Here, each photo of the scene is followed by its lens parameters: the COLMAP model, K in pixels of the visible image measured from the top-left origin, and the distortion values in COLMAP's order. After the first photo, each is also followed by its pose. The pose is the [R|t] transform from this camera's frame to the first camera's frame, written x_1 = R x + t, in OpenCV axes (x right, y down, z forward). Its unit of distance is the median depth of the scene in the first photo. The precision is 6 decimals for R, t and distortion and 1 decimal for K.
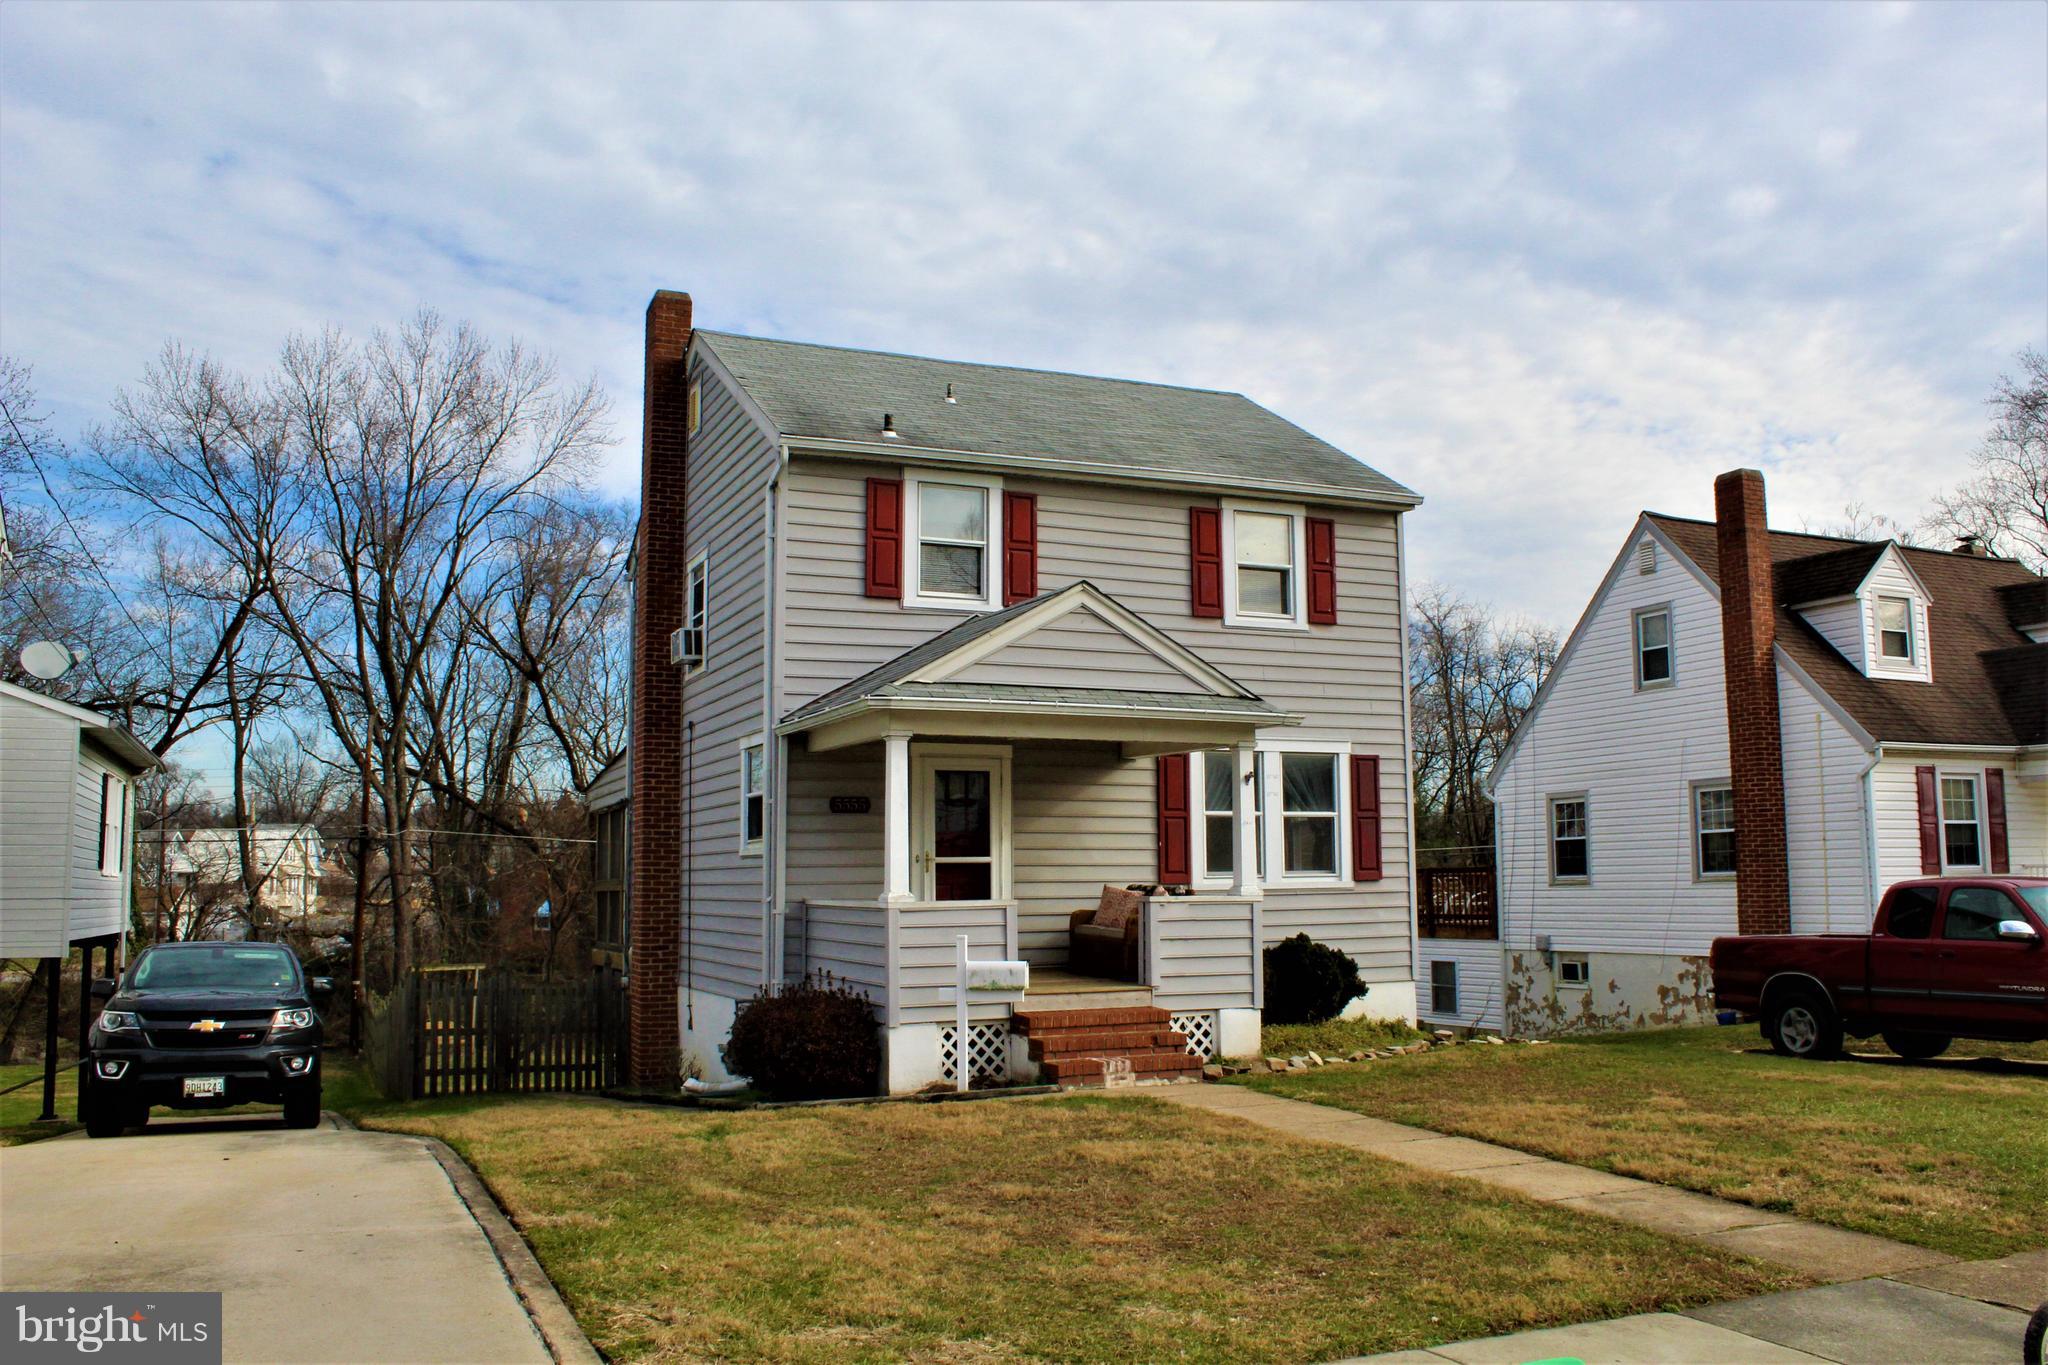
lens RADIAL K [[1709.6, 0, 1038.5], [0, 1709.6, 690.5], [0, 0, 1]] dist [-0.164037, 0.145634]
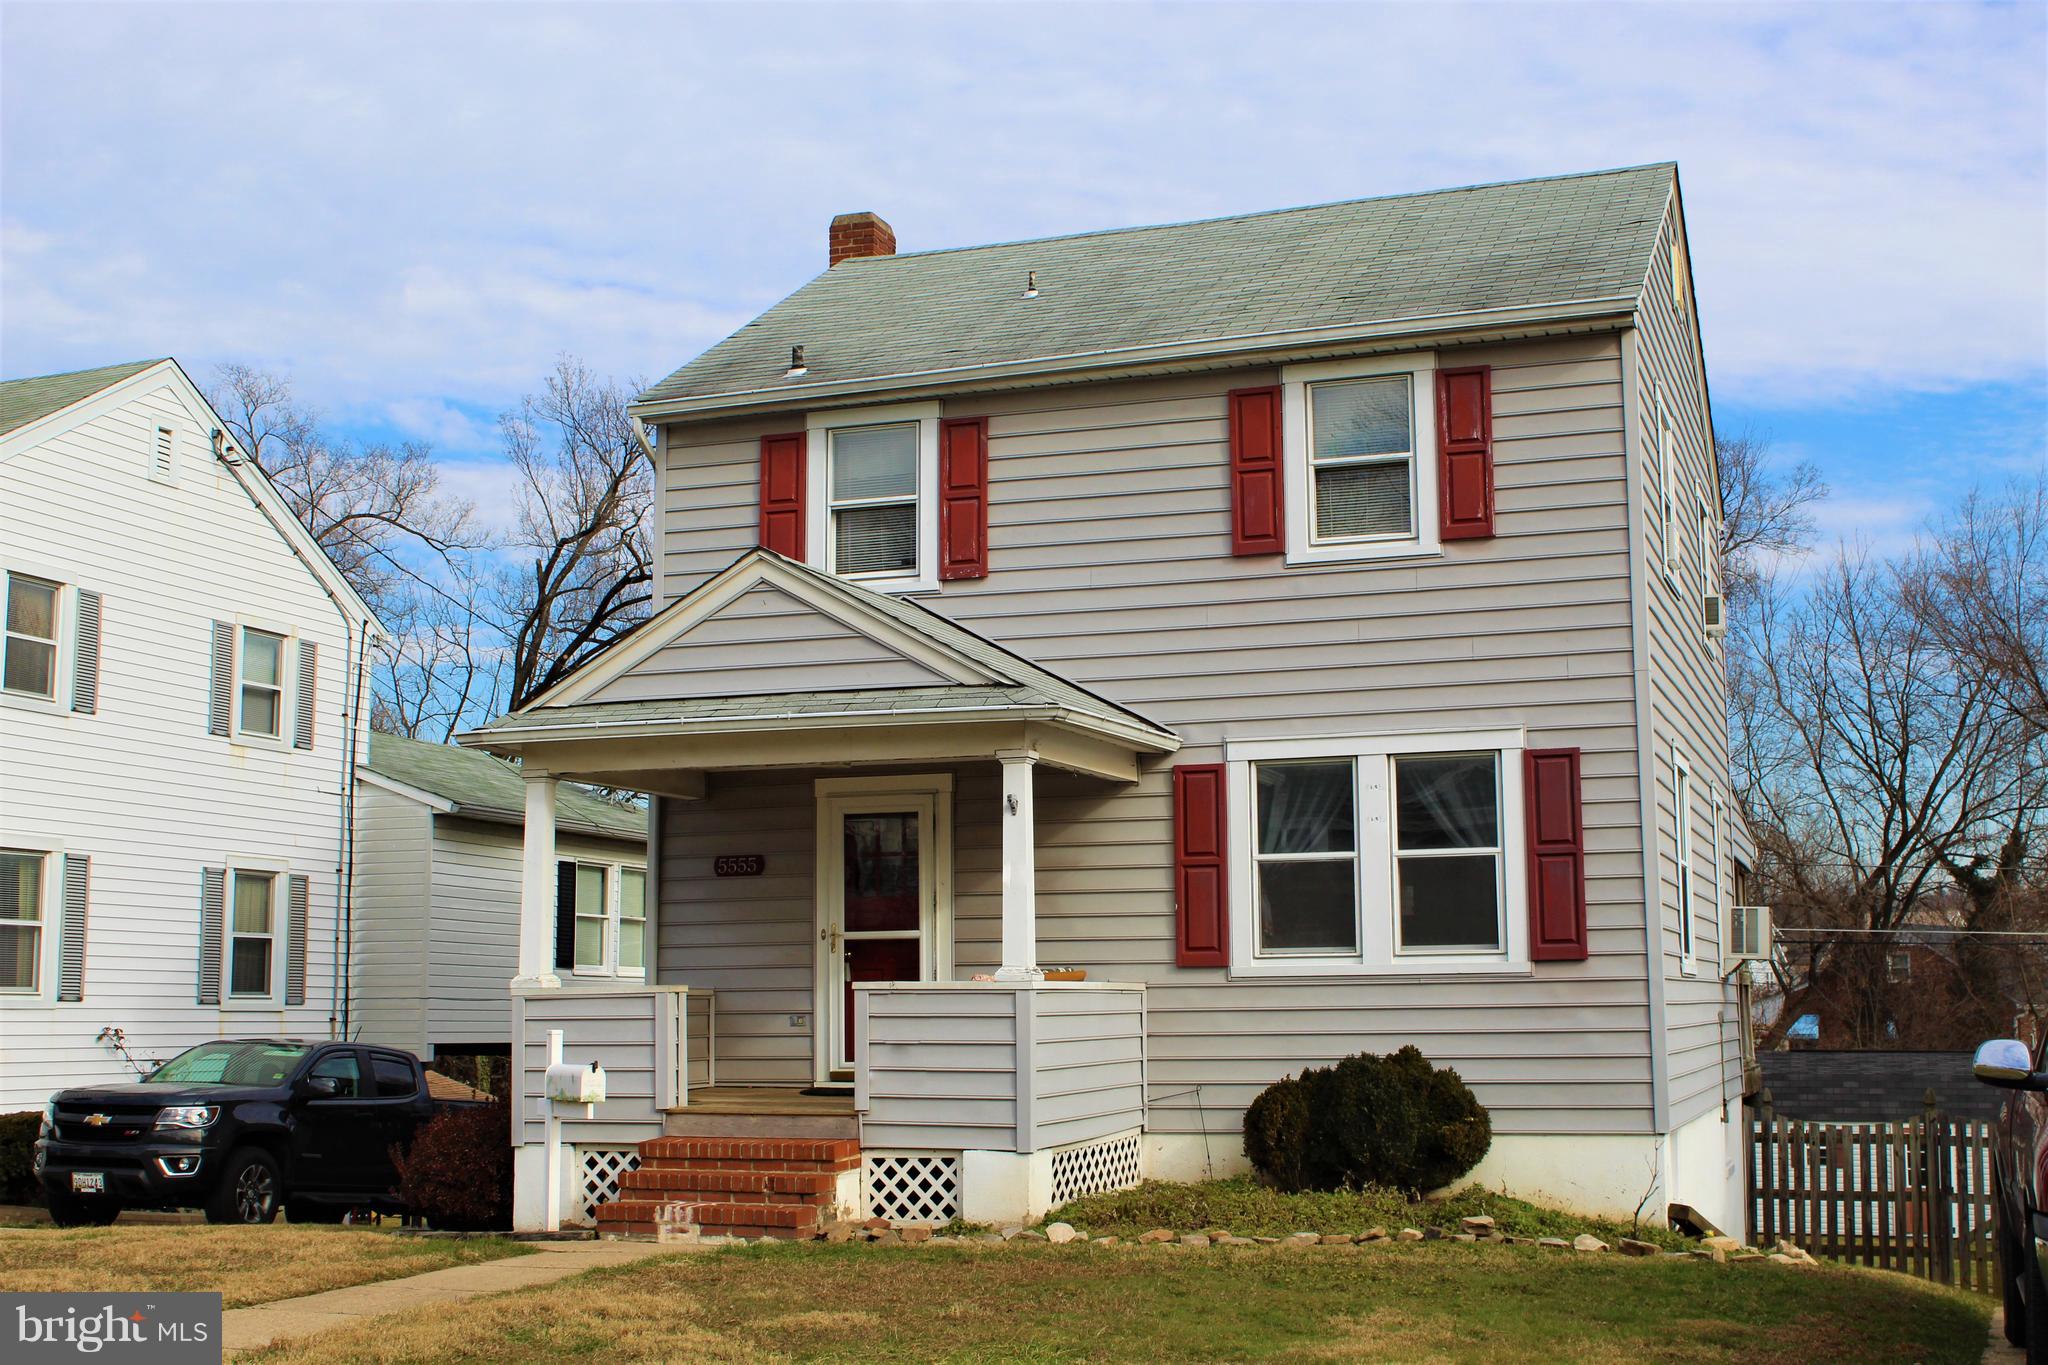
lens RADIAL K [[2443.5, 0, 1024.0], [0, 2443.5, 682.5], [0, 0, 1]] dist [-0.071932, 0.021099]
pose [[0.717862, -0.087782, -0.690629, 0.667573], [0.078029, 0.995913, -0.045480, 0.040206], [0.691799, -0.021241, 0.721778, 0.265387]]
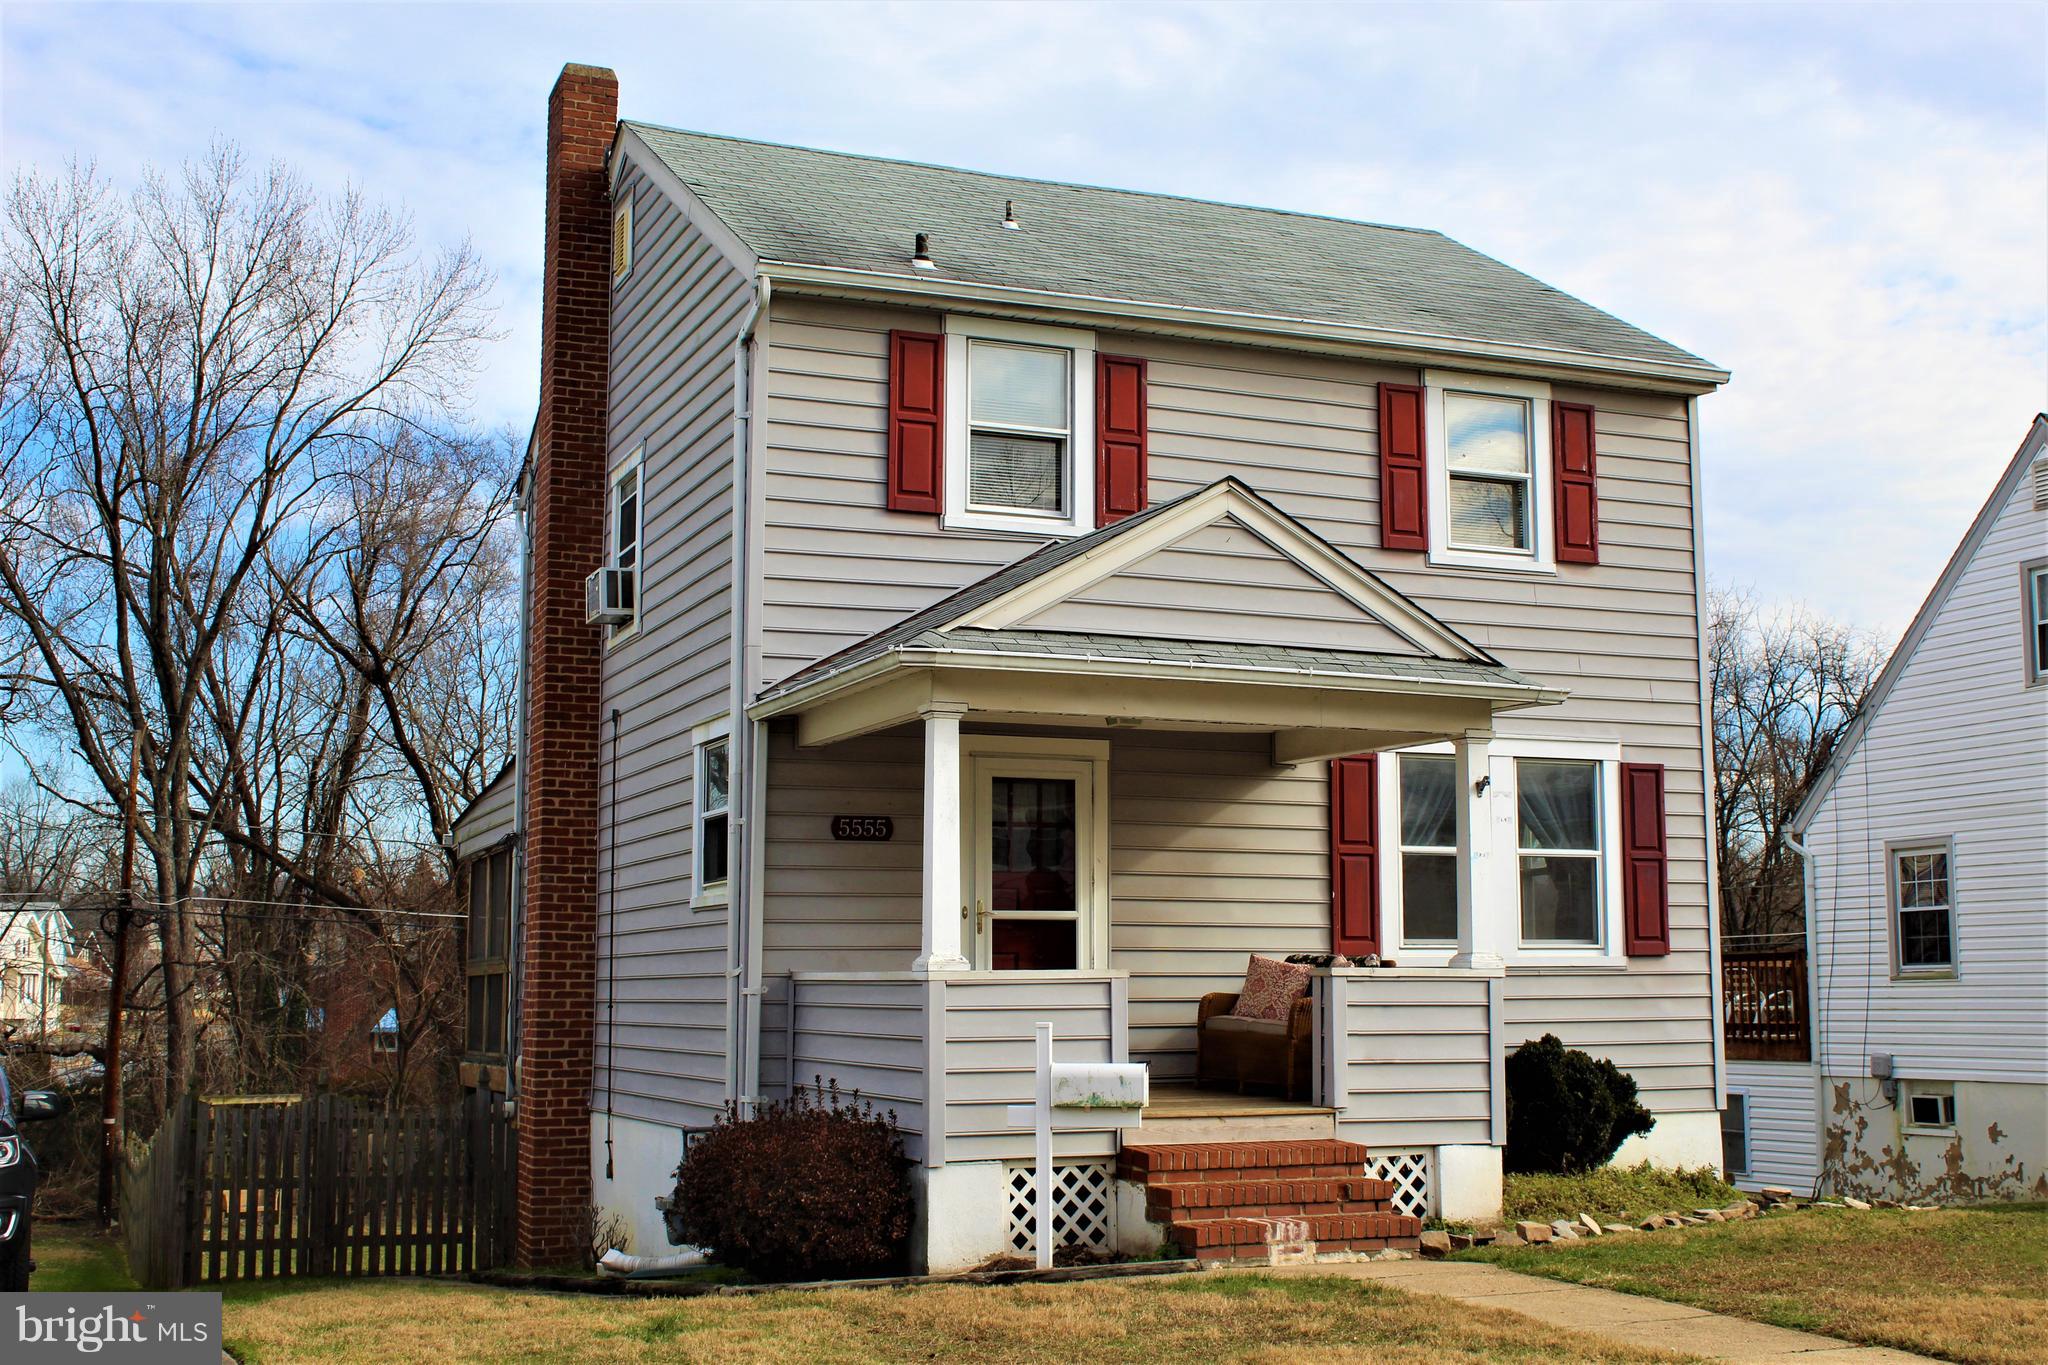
lens RADIAL K [[2408.8, 0, 1033.1], [0, 2408.8, 682.3], [0, 0, 1]] dist [-0.079200, 0.055788]
pose [[0.999710, 0.003857, -0.023753, -0.021177], [-0.004255, 0.999851, -0.016747, 0.023677], [0.023685, 0.016843, 0.999578, 0.072978]]
